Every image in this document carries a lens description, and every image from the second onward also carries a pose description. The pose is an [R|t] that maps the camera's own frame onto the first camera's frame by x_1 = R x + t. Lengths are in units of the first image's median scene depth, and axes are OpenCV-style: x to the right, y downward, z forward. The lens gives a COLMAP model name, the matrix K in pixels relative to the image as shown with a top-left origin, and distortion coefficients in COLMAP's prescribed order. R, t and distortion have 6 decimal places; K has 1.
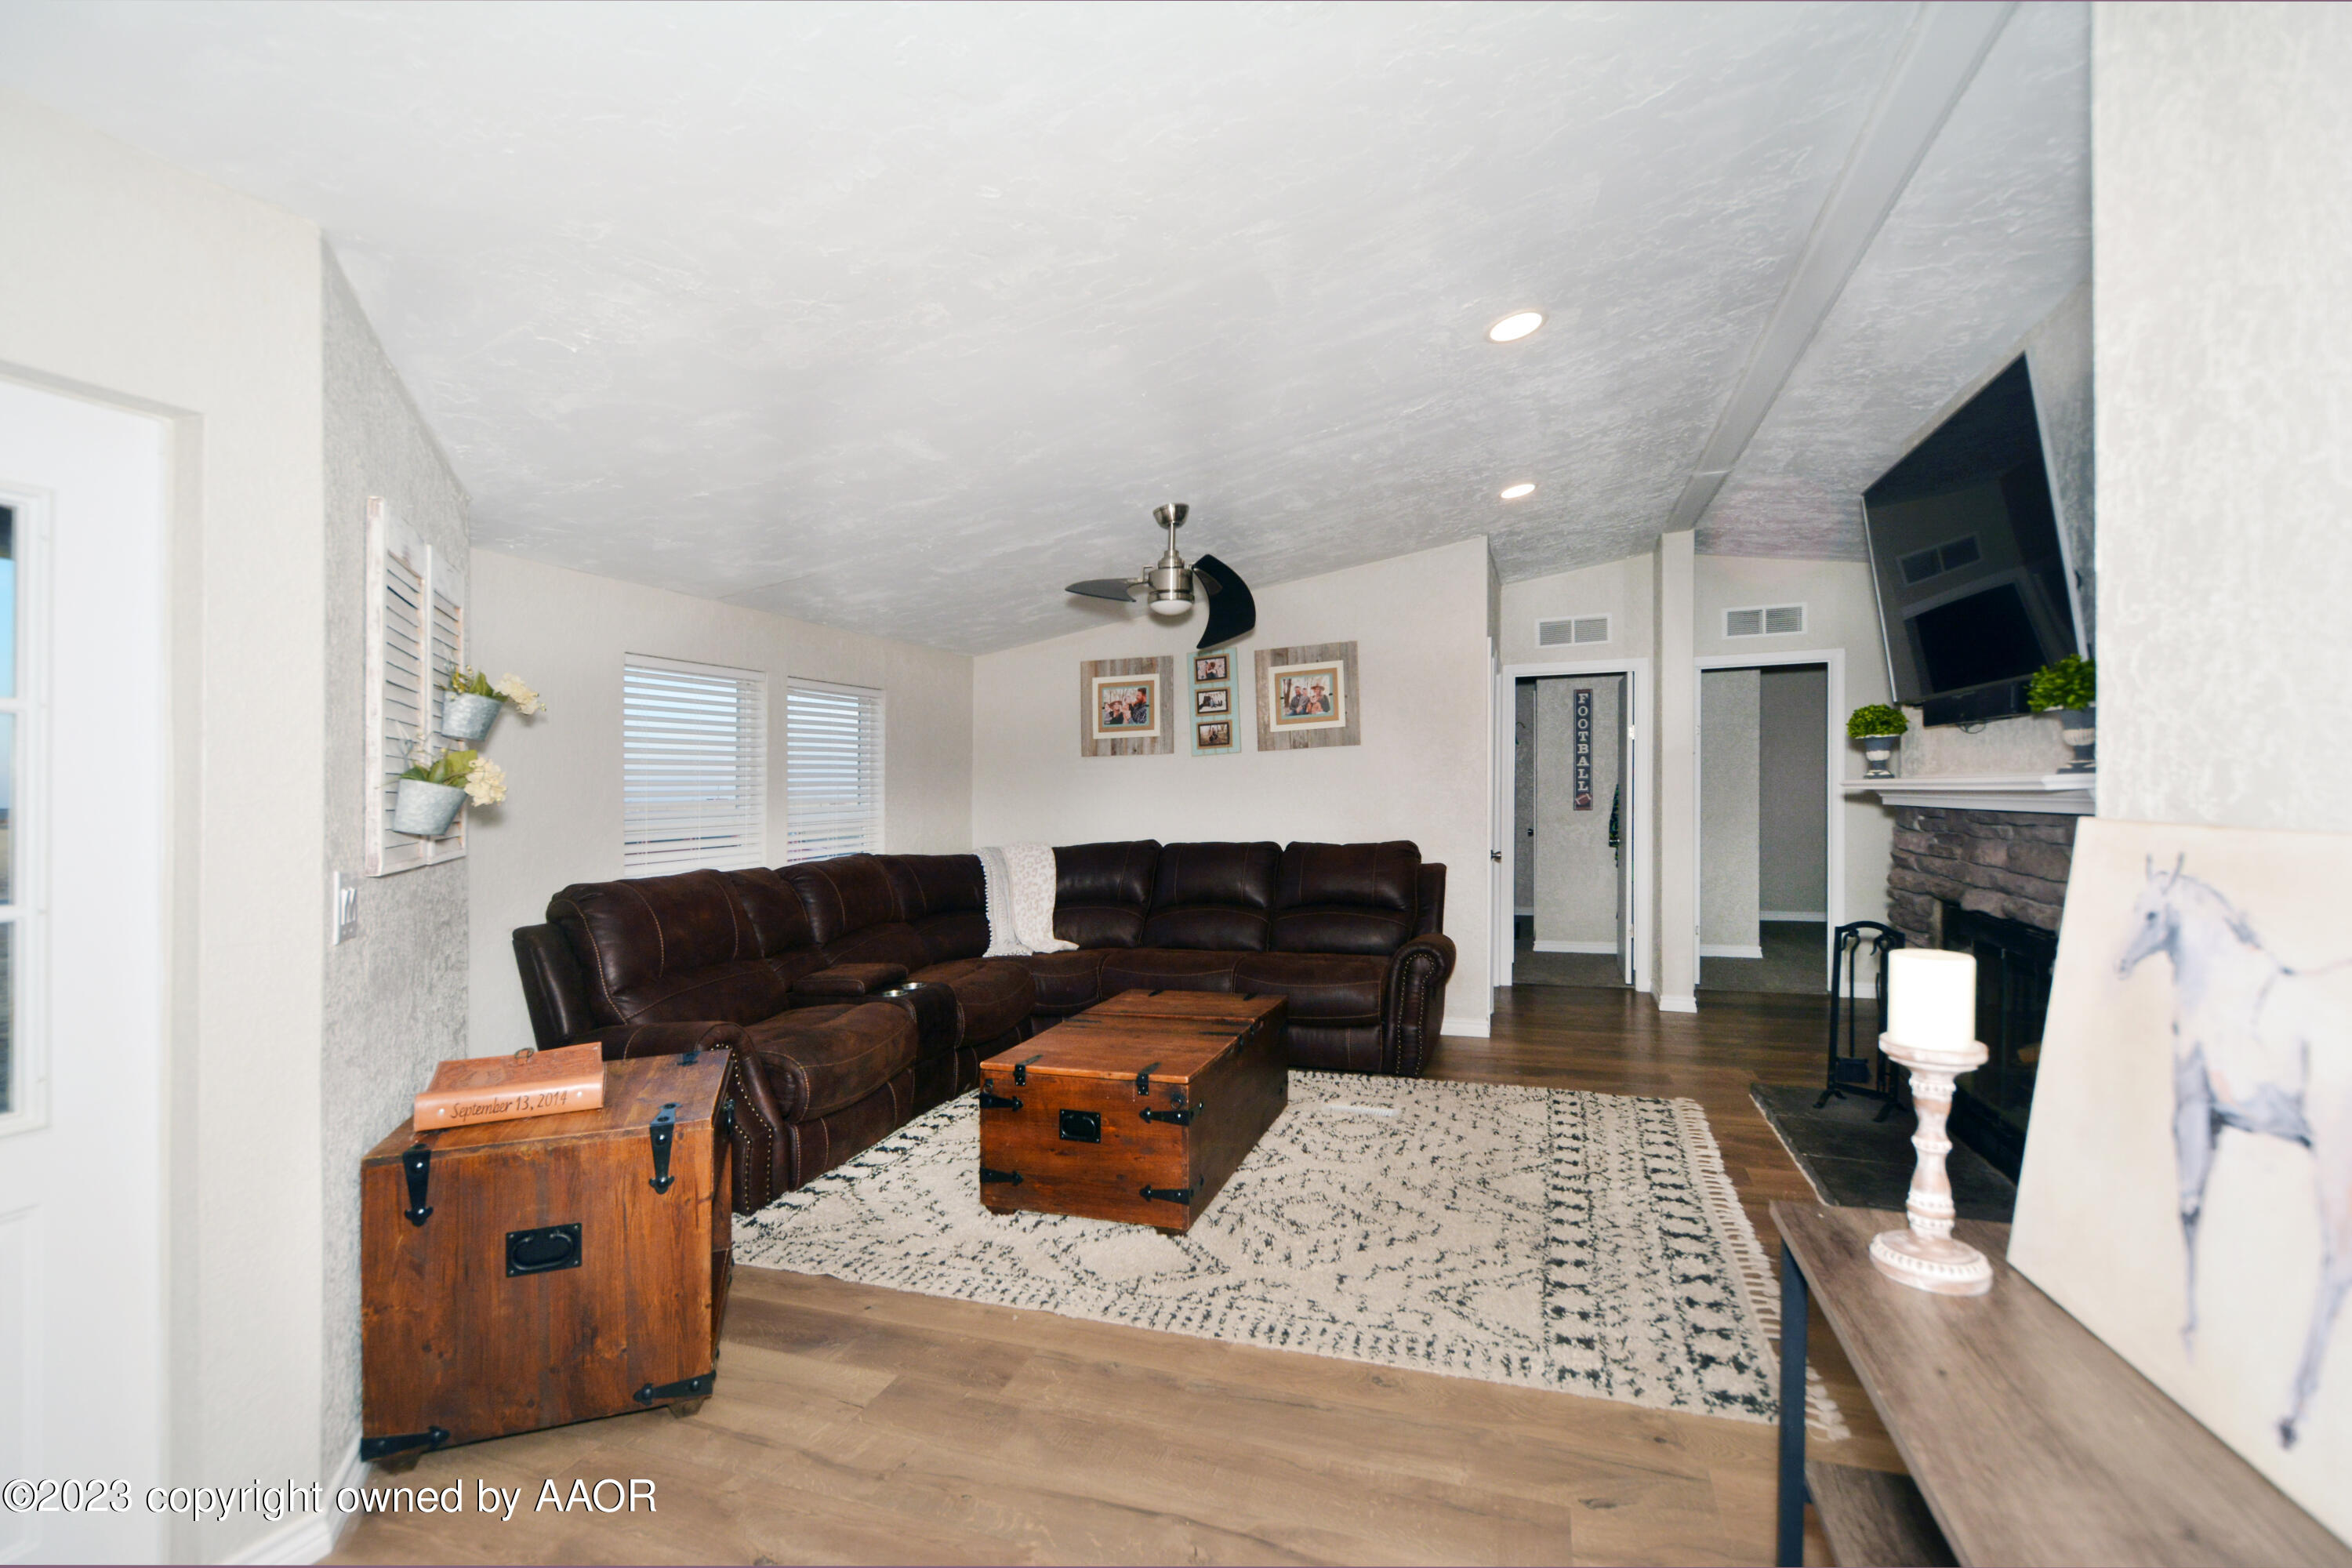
lens RADIAL K [[1033.0, 0, 1157.2], [0, 1033.0, 784.9], [0, 0, 1]] dist [-0.000777, 0.000269]
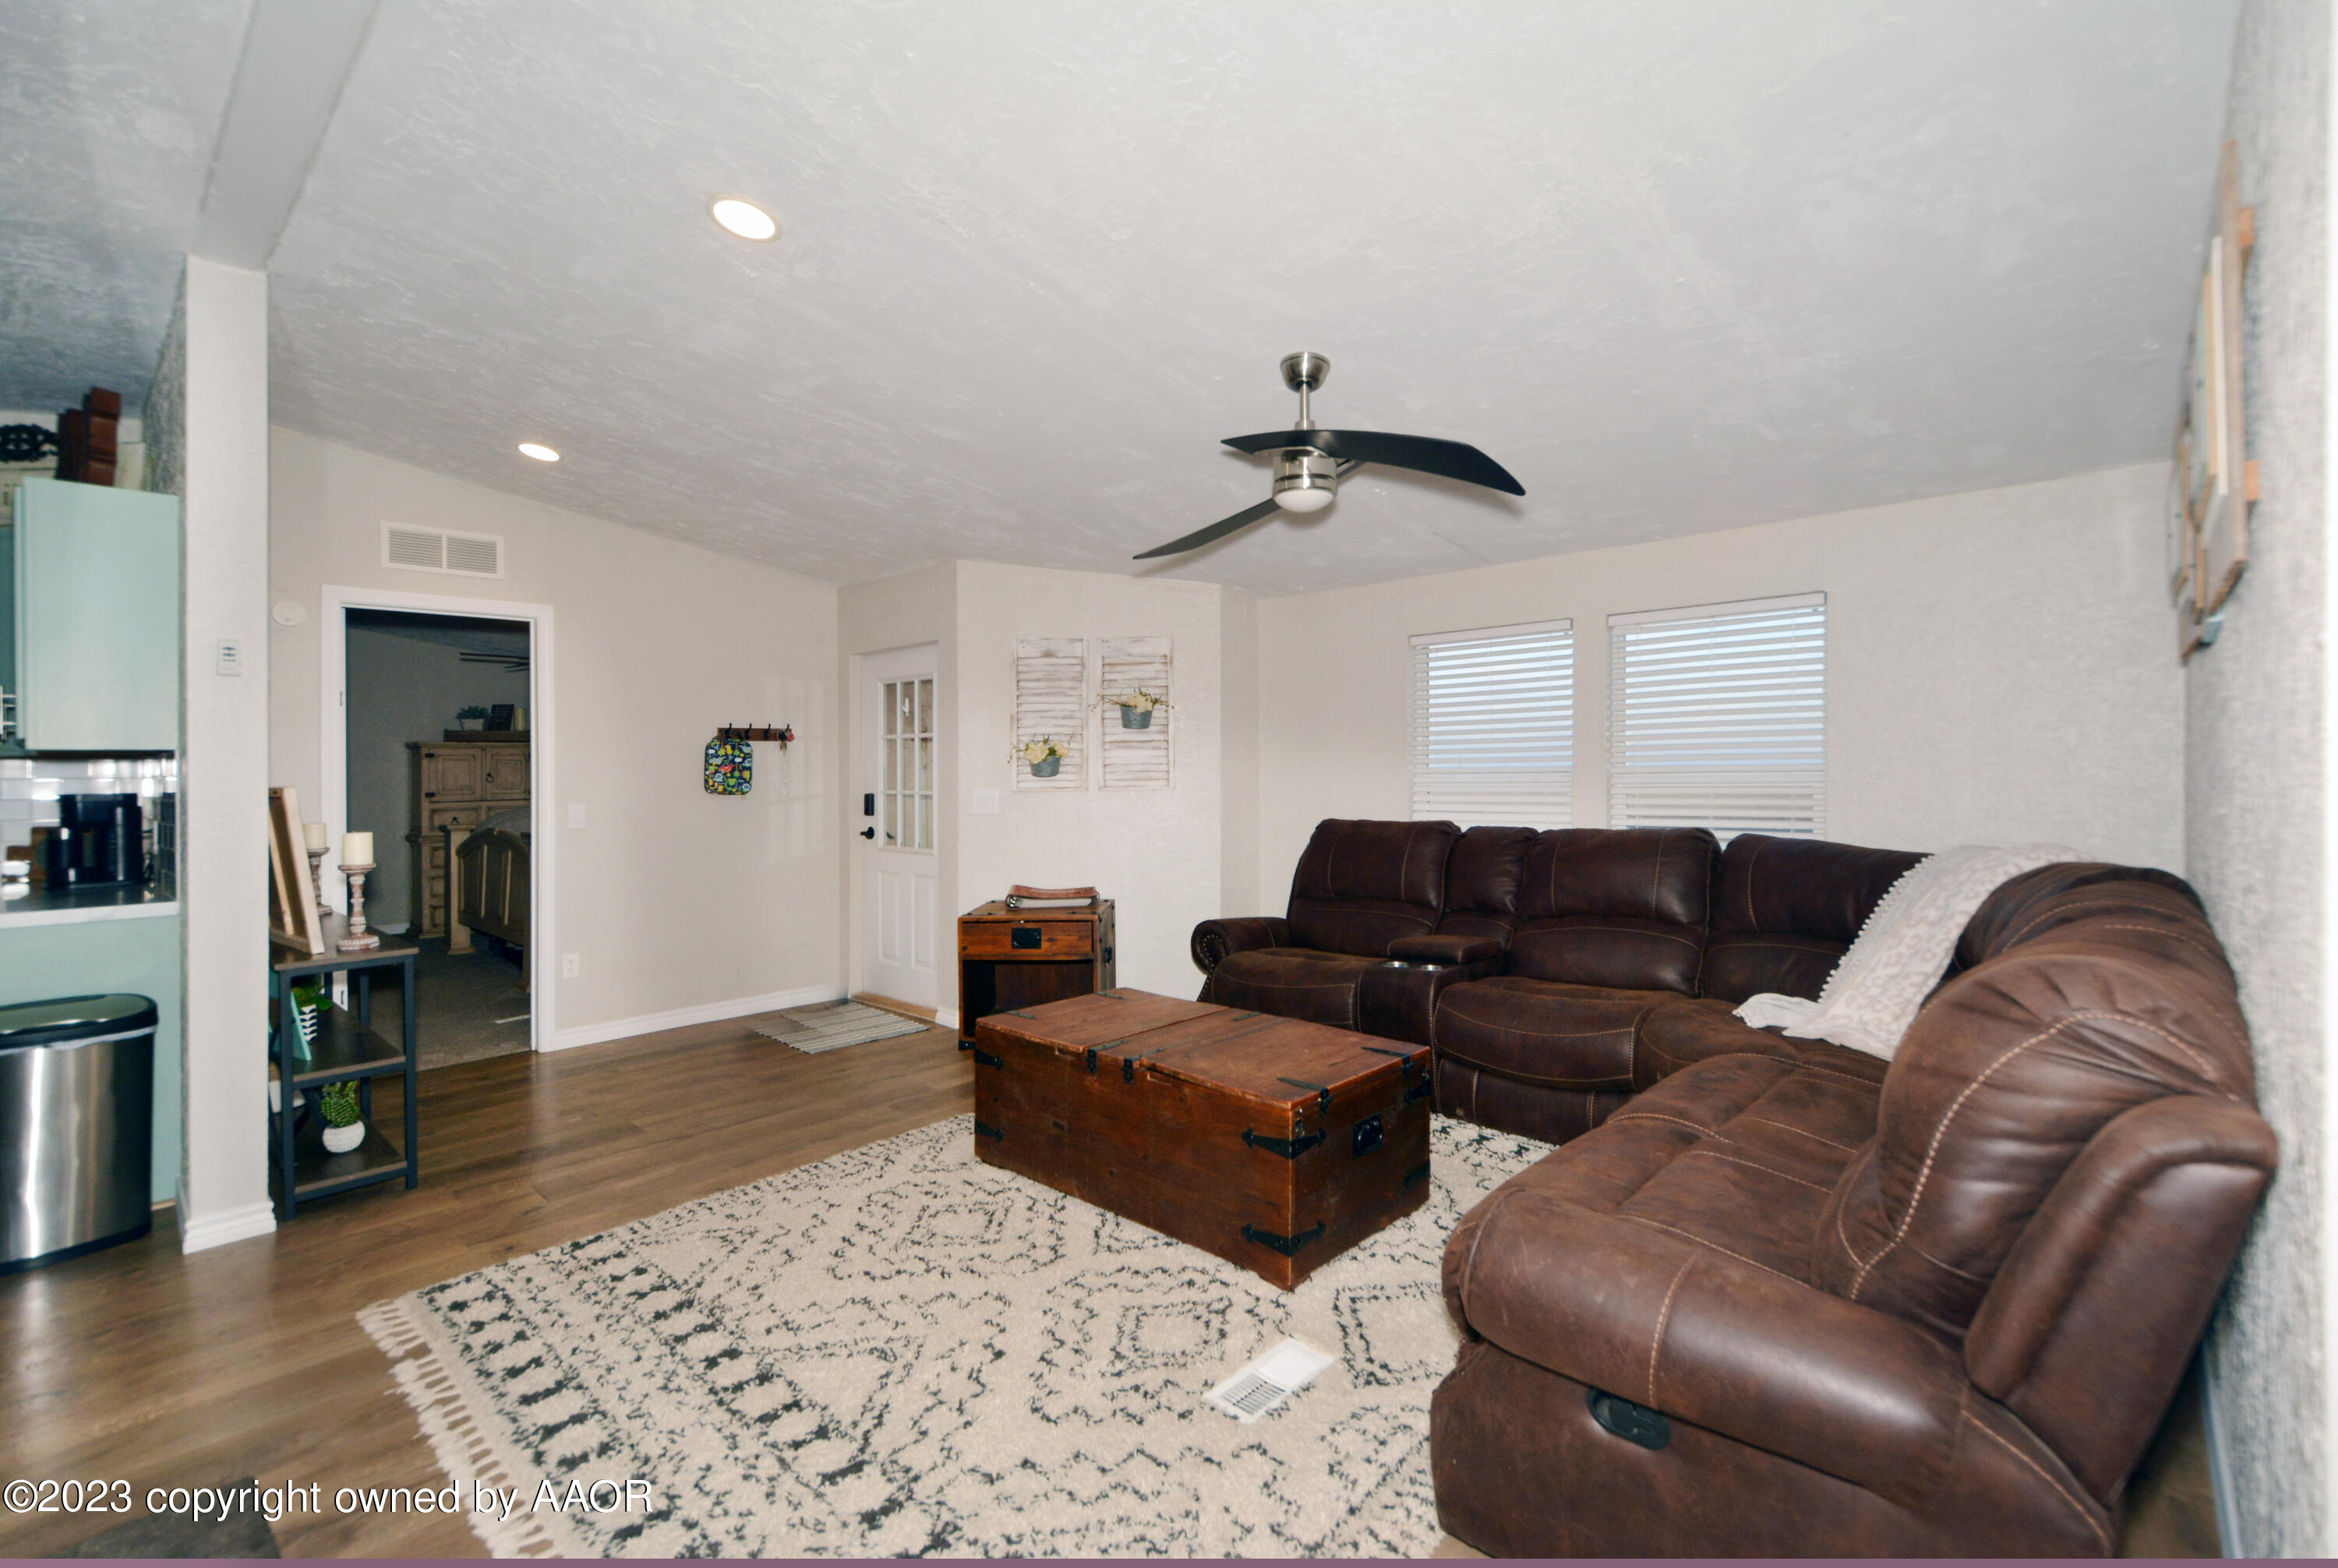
lens RADIAL K [[1049.3, 0, 1149.8], [0, 1049.3, 776.3], [0, 0, 1]] dist [-0.002742, -0.000042]
pose [[-0.407046, 0.023168, -0.913114, 0.515742], [0.024135, 0.999602, 0.014603, 0.005821], [0.913089, -0.016094, -0.407443, 0.868890]]
